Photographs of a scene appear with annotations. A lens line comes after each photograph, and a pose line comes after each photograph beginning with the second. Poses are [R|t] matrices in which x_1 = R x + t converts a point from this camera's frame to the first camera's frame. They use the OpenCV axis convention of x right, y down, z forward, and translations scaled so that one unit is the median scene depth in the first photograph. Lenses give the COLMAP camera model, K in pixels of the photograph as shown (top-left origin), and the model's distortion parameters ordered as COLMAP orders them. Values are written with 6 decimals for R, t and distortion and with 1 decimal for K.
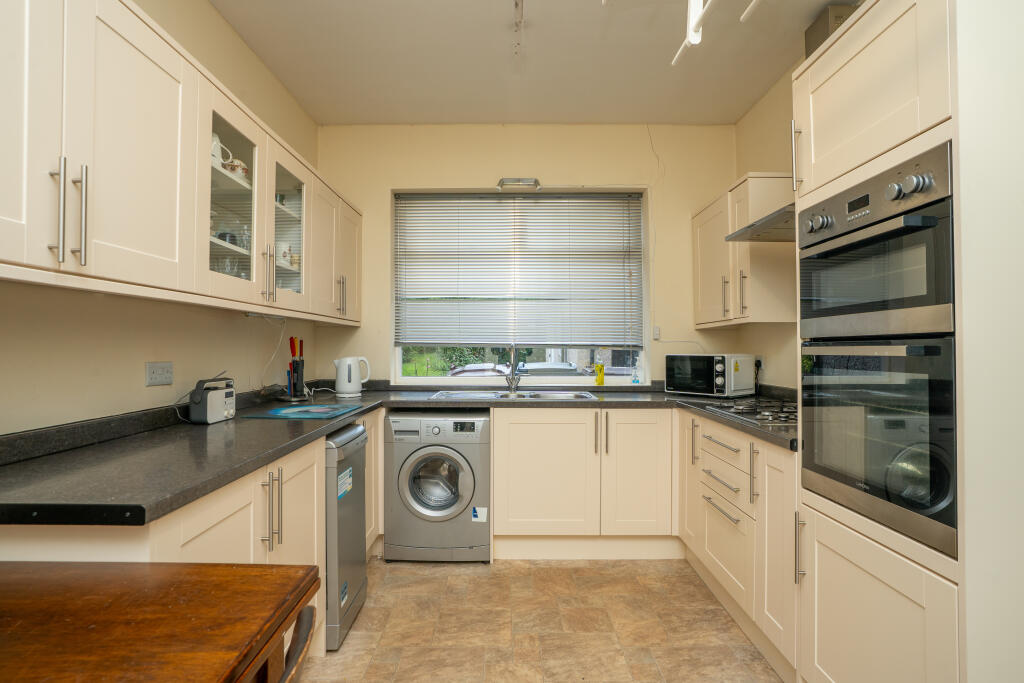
lens RADIAL K [[536.2, 0, 512.0], [0, 536.2, 341.5], [0, 0, 1]] dist [-0.054170, 0.022385]
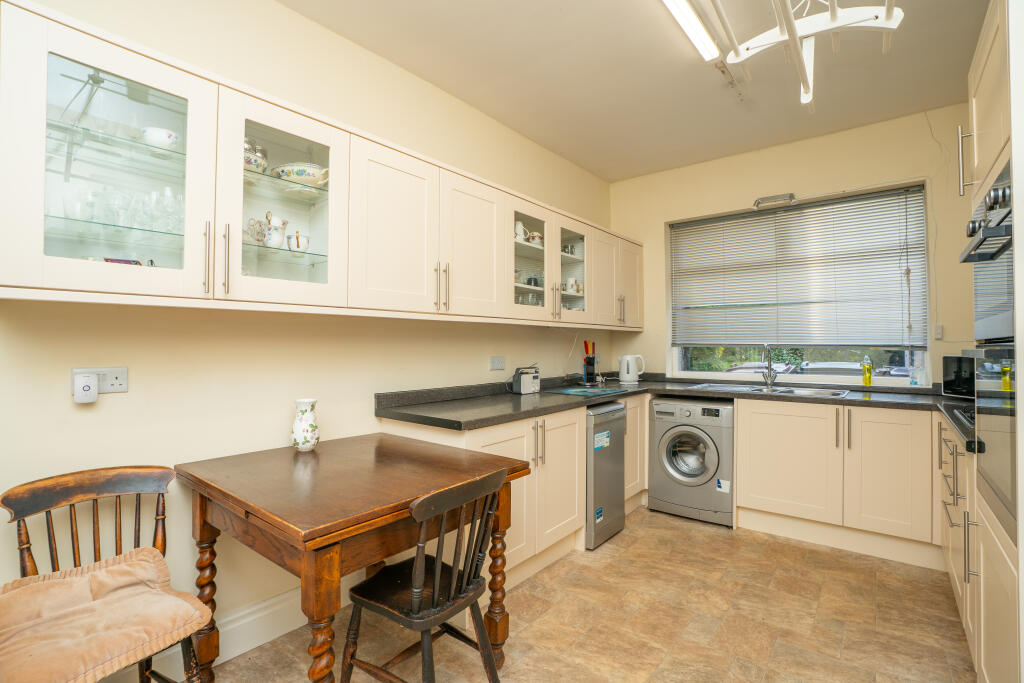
lens RADIAL K [[489.4, 0, 499.3], [0, 489.4, 341.3], [0, 0, 1]] dist [-0.069171, 0.030259]
pose [[0.764592, -0.007423, -0.644471, 0.254920], [0.008287, 0.999964, -0.001686, -0.005893], [0.644461, -0.004052, 0.764627, -0.157911]]
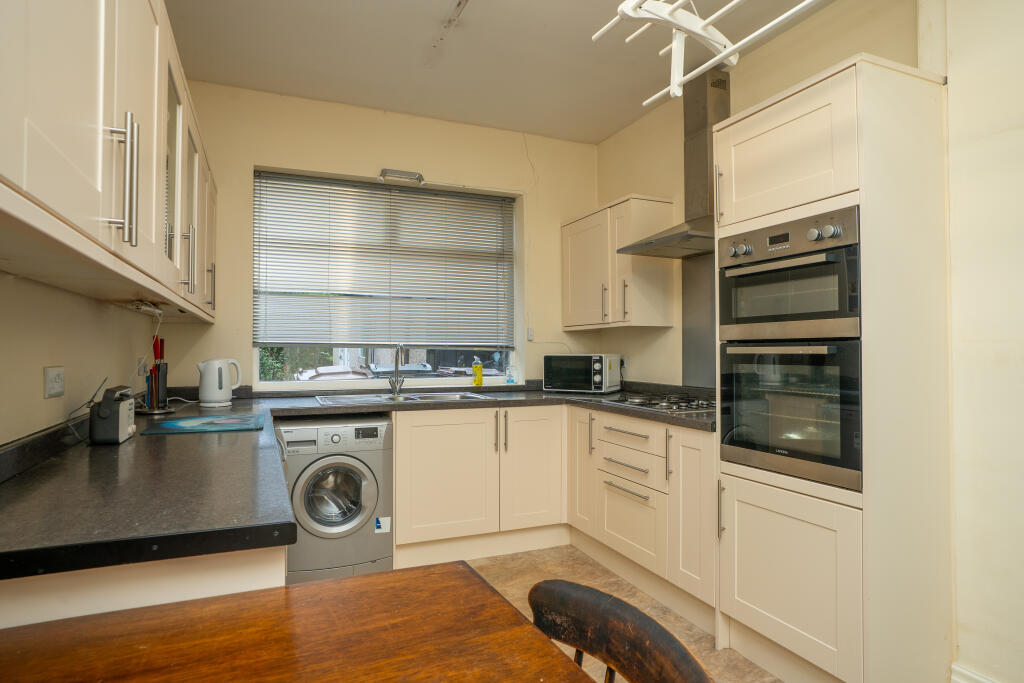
lens RADIAL K [[577.9, 0, 512.0], [0, 577.9, 341.5], [0, 0, 1]] dist [-0.046526, 0.000430]
pose [[0.912335, 0.004645, 0.409417, -0.269347], [-0.004183, 0.999989, -0.002026, 0.000776], [-0.409422, 0.000136, 0.912345, -0.020162]]
